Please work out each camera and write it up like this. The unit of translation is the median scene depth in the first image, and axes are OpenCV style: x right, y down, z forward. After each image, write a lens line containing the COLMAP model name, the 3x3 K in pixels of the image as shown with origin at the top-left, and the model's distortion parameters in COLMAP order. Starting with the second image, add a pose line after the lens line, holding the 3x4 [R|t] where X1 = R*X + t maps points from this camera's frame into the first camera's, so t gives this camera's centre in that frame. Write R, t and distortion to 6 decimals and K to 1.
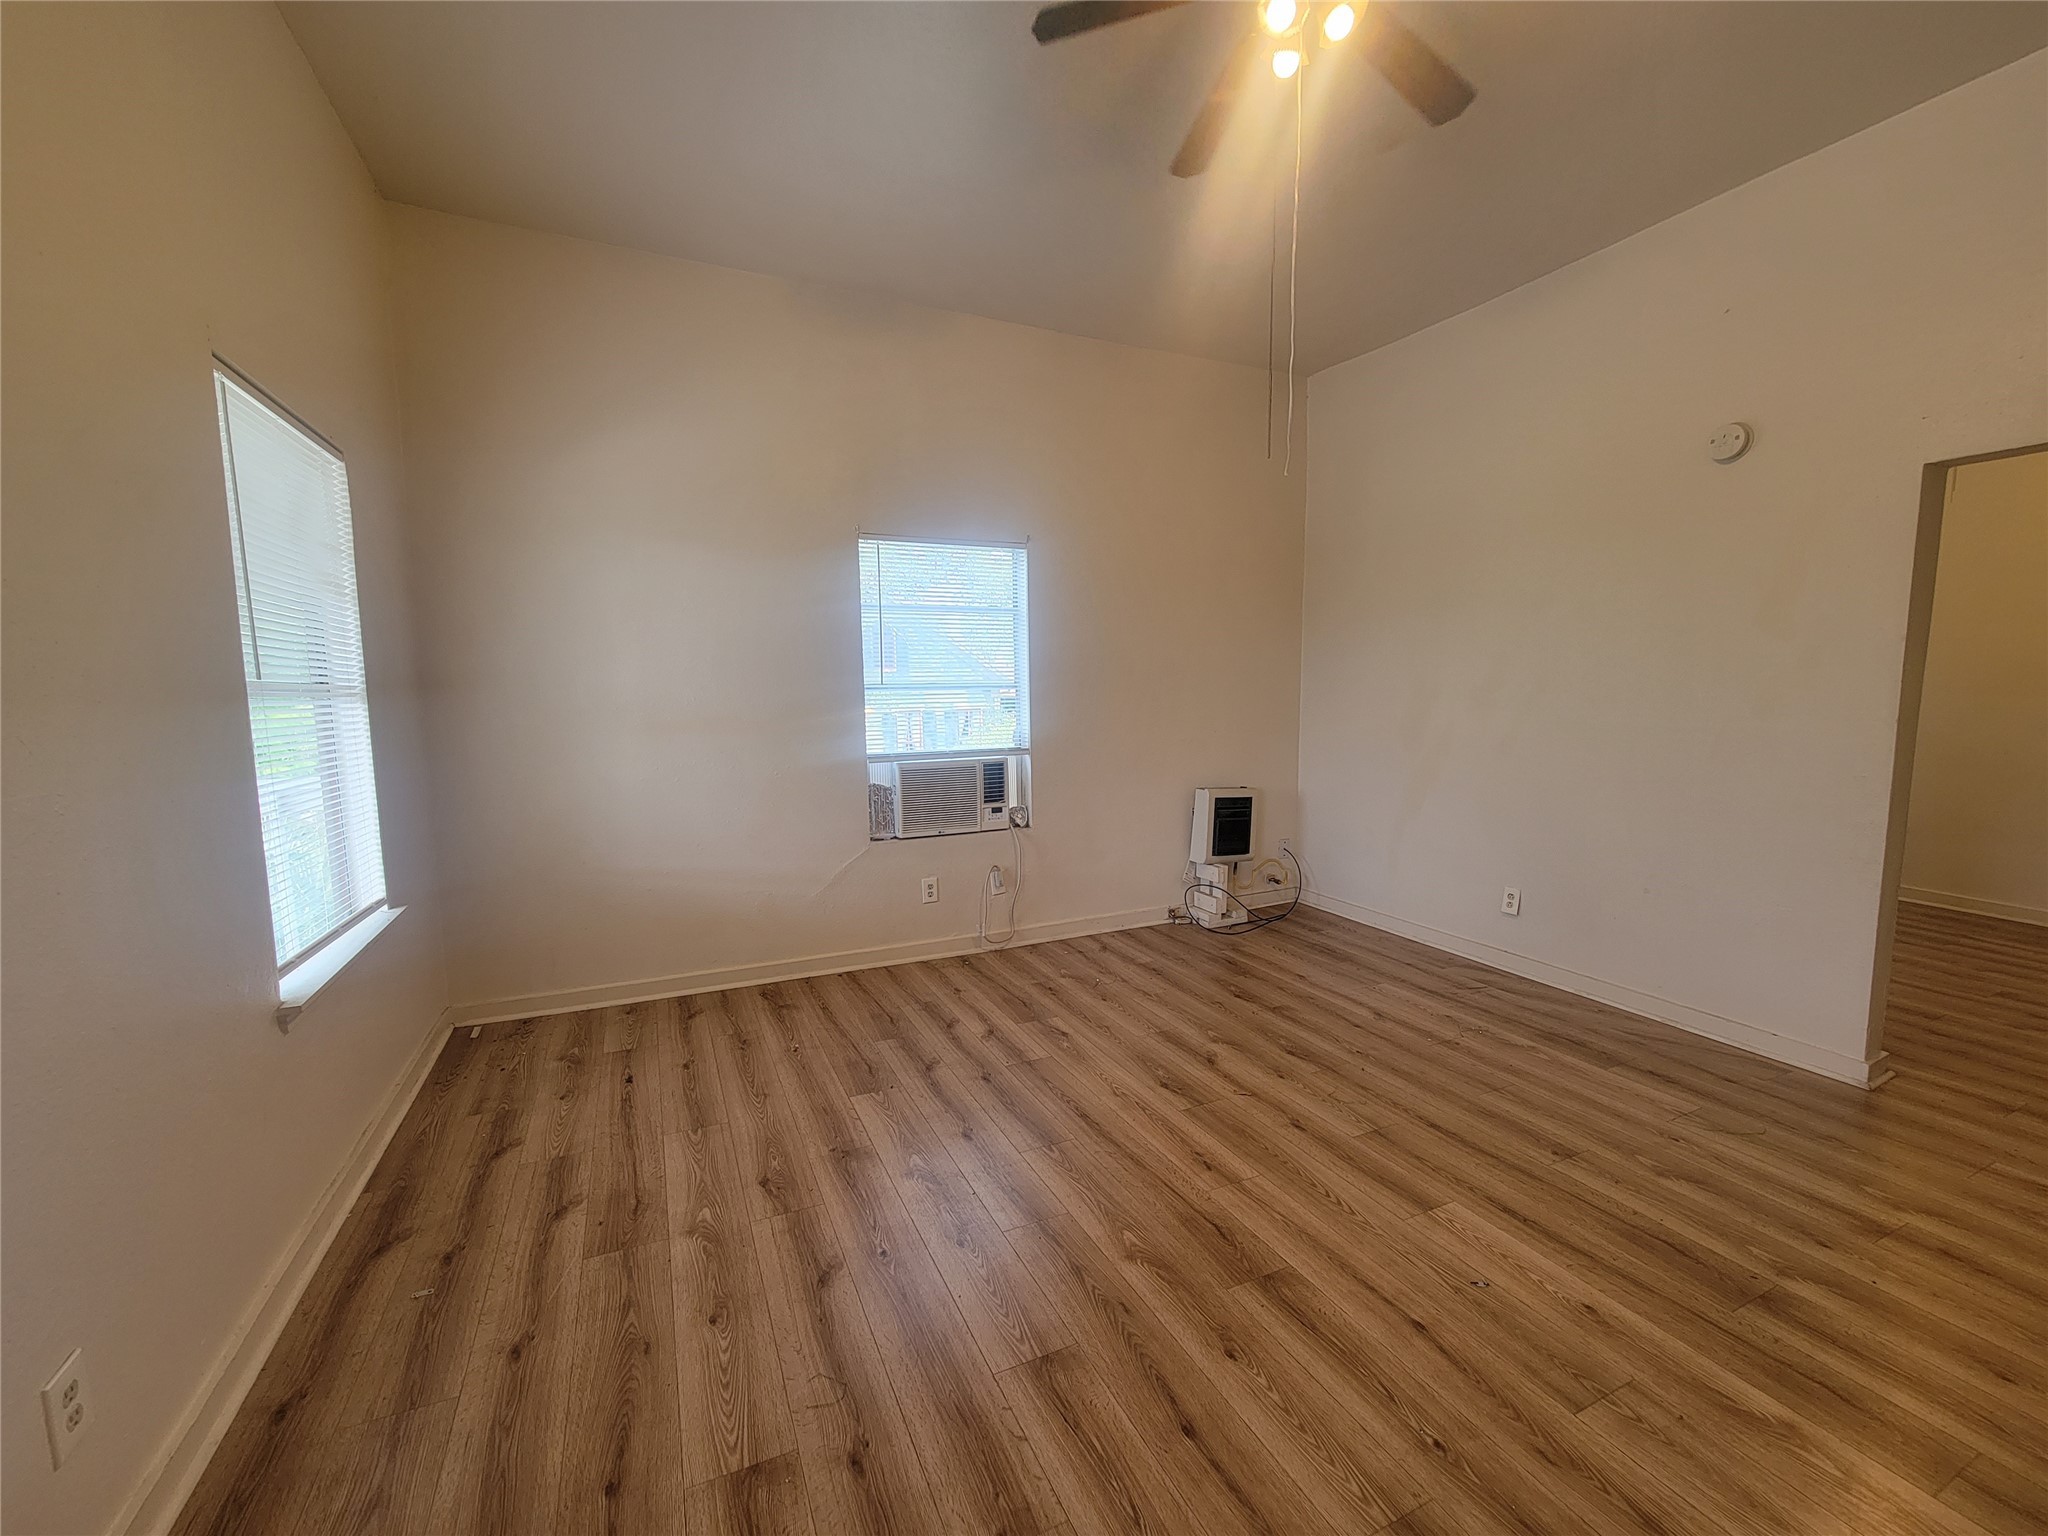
lens RADIAL K [[828.6, 0, 1024.0], [0, 828.6, 768.0], [0, 0, 1]] dist [-0.003114, -0.000442]
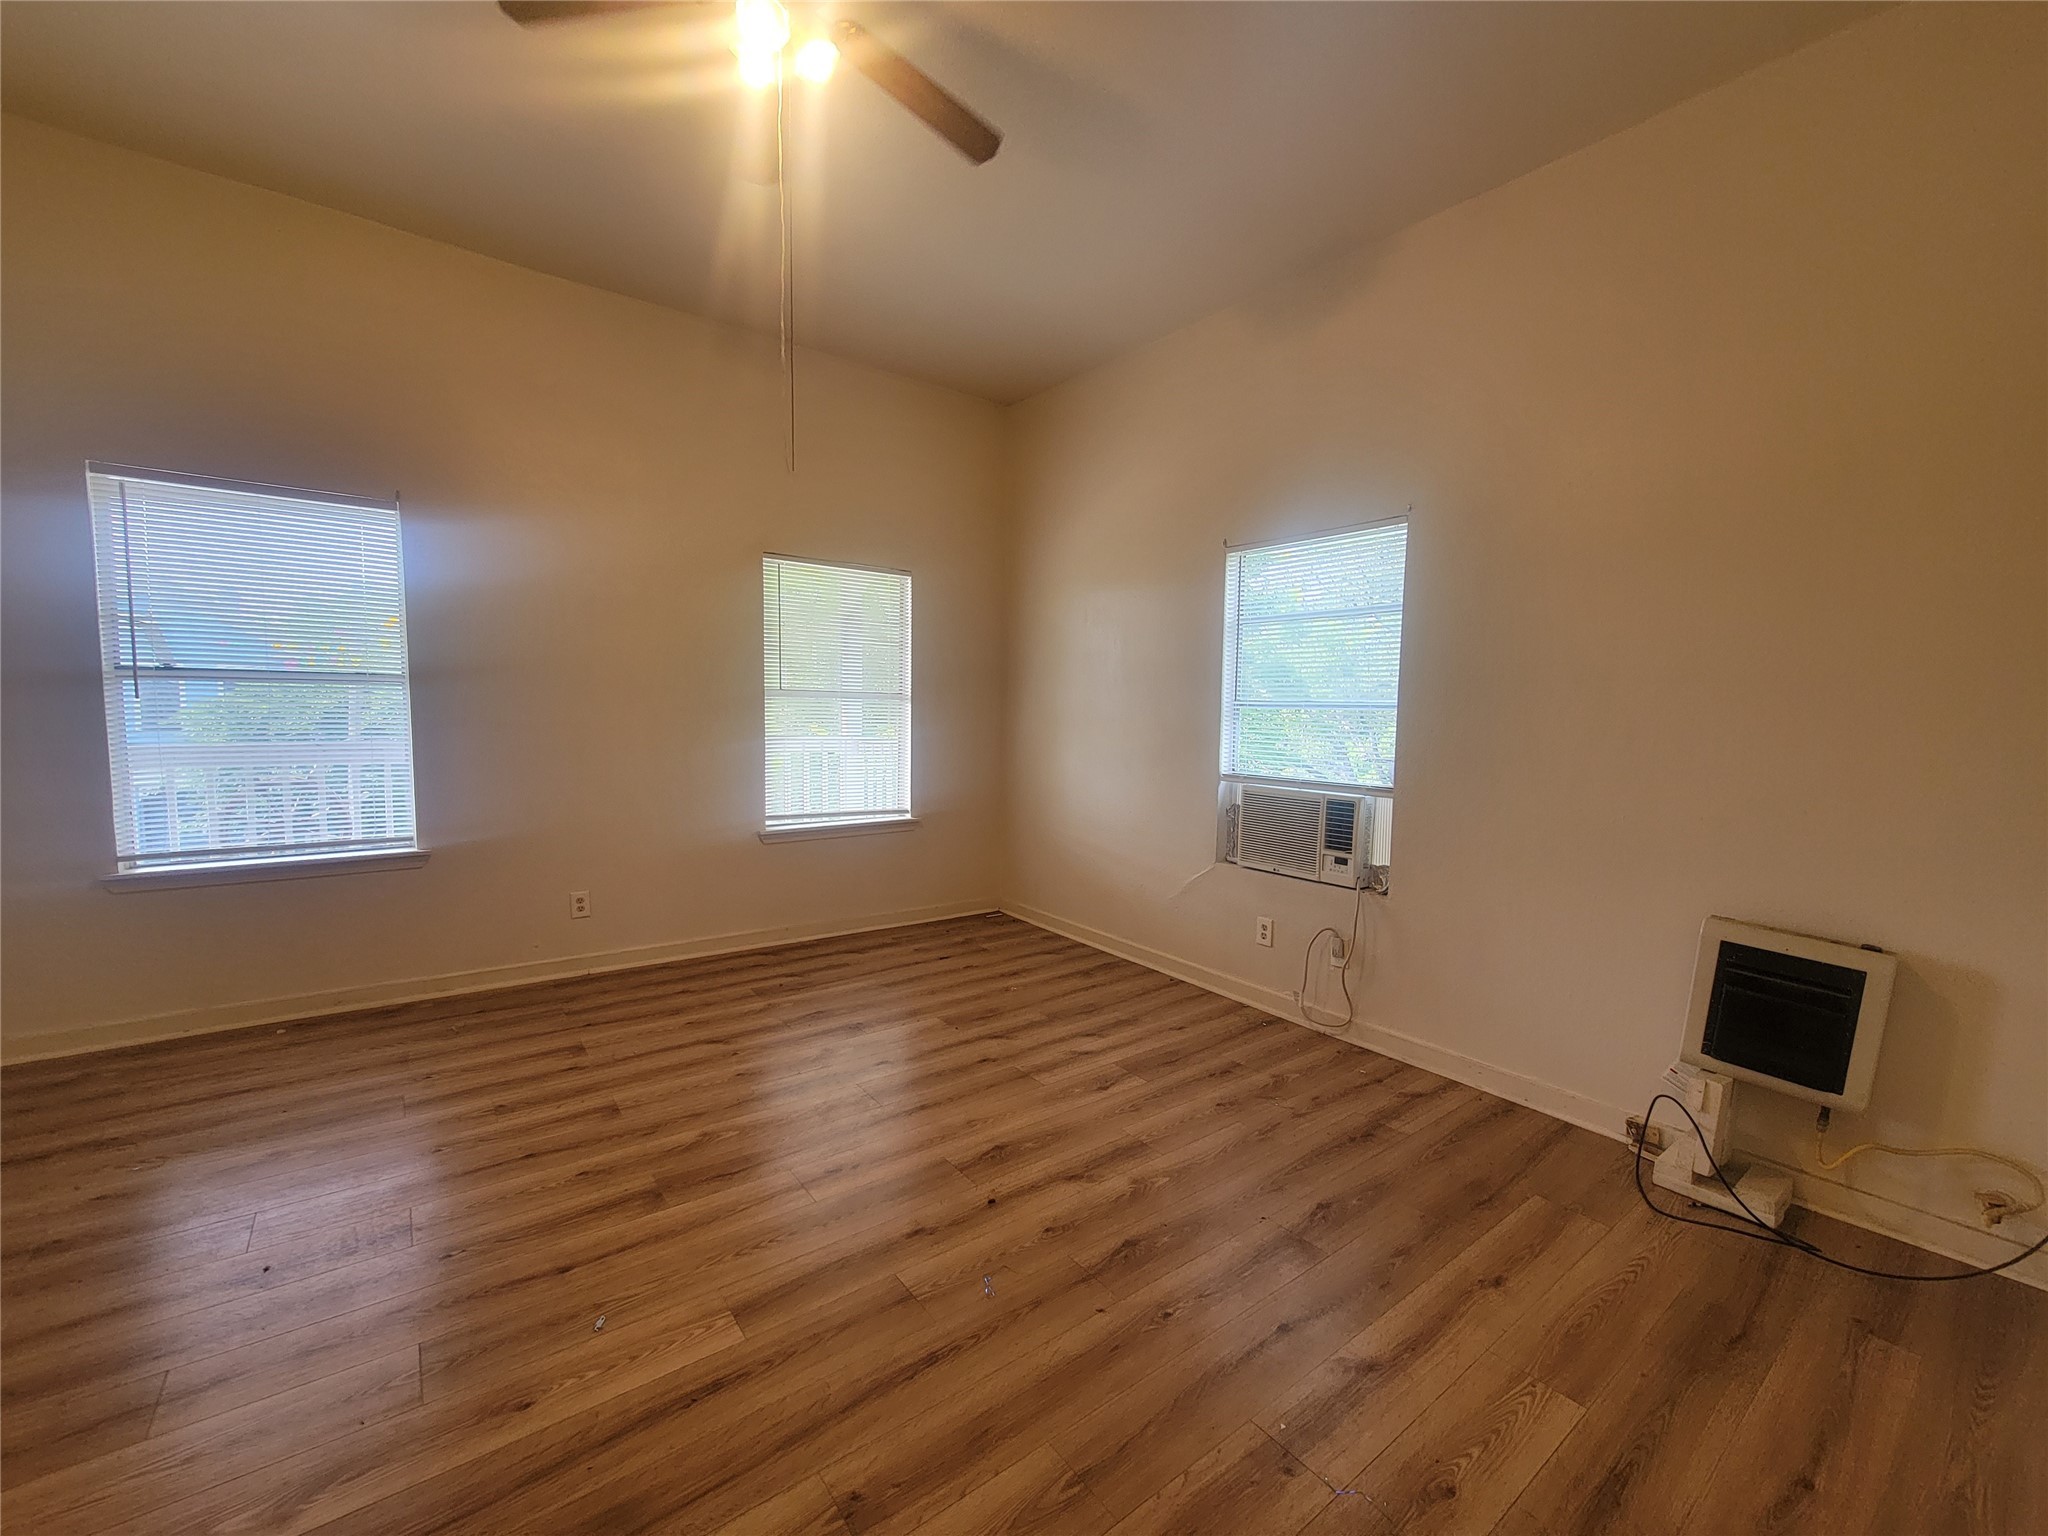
lens RADIAL K [[820.4, 0, 1024.0], [0, 820.4, 768.0], [0, 0, 1]] dist [-0.001459, 0.000111]
pose [[0.232808, 0.094674, -0.967904, 0.796337], [-0.119027, 0.990542, 0.068259, -0.067696], [0.965212, 0.099315, 0.241874, 0.621417]]
